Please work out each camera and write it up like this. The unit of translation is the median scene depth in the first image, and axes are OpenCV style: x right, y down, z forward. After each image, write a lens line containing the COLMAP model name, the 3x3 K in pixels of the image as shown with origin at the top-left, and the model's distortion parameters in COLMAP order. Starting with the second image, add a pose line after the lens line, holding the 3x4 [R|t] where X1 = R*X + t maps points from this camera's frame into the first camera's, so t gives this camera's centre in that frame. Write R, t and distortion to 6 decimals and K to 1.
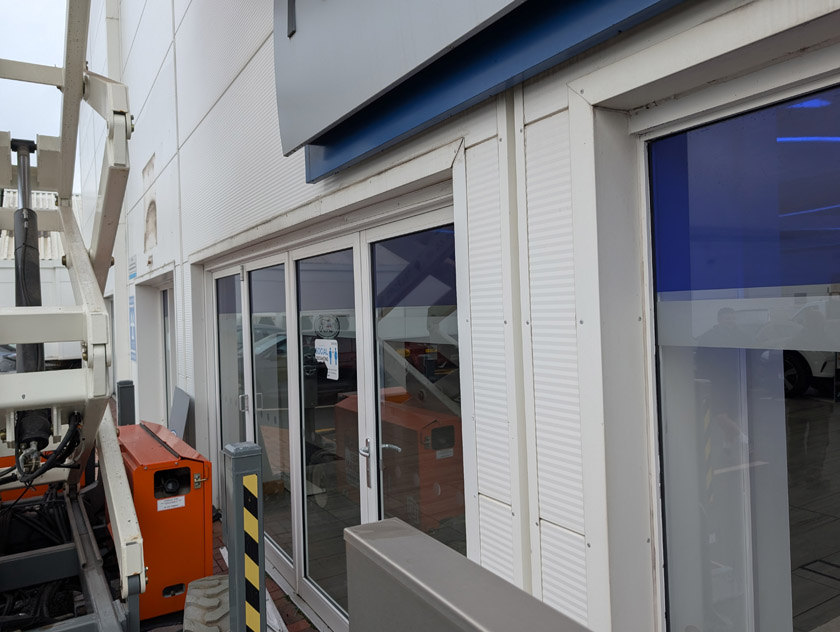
lens RADIAL K [[624.2, 0, 422.5], [0, 624.2, 319.4], [0, 0, 1]] dist [0.051559, 0.008388]
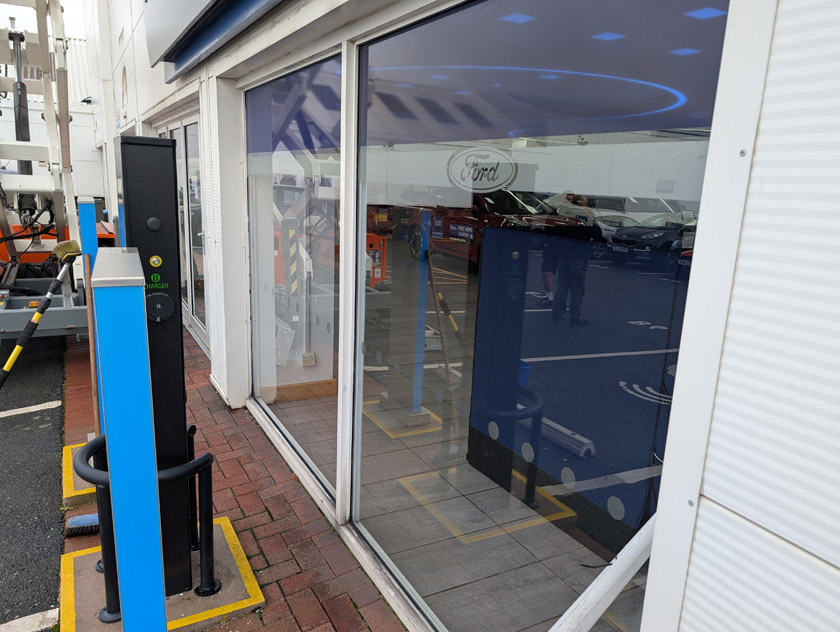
lens RADIAL K [[624.2, 0, 413.8], [0, 624.2, 315.1], [0, 0, 1]] dist [0.051559, 0.008388]
pose [[0.996509, 0.075739, -0.035109, 0.571616], [-0.067413, 0.978144, 0.196698, 0.028895], [0.049239, -0.193645, 0.979835, -0.796873]]
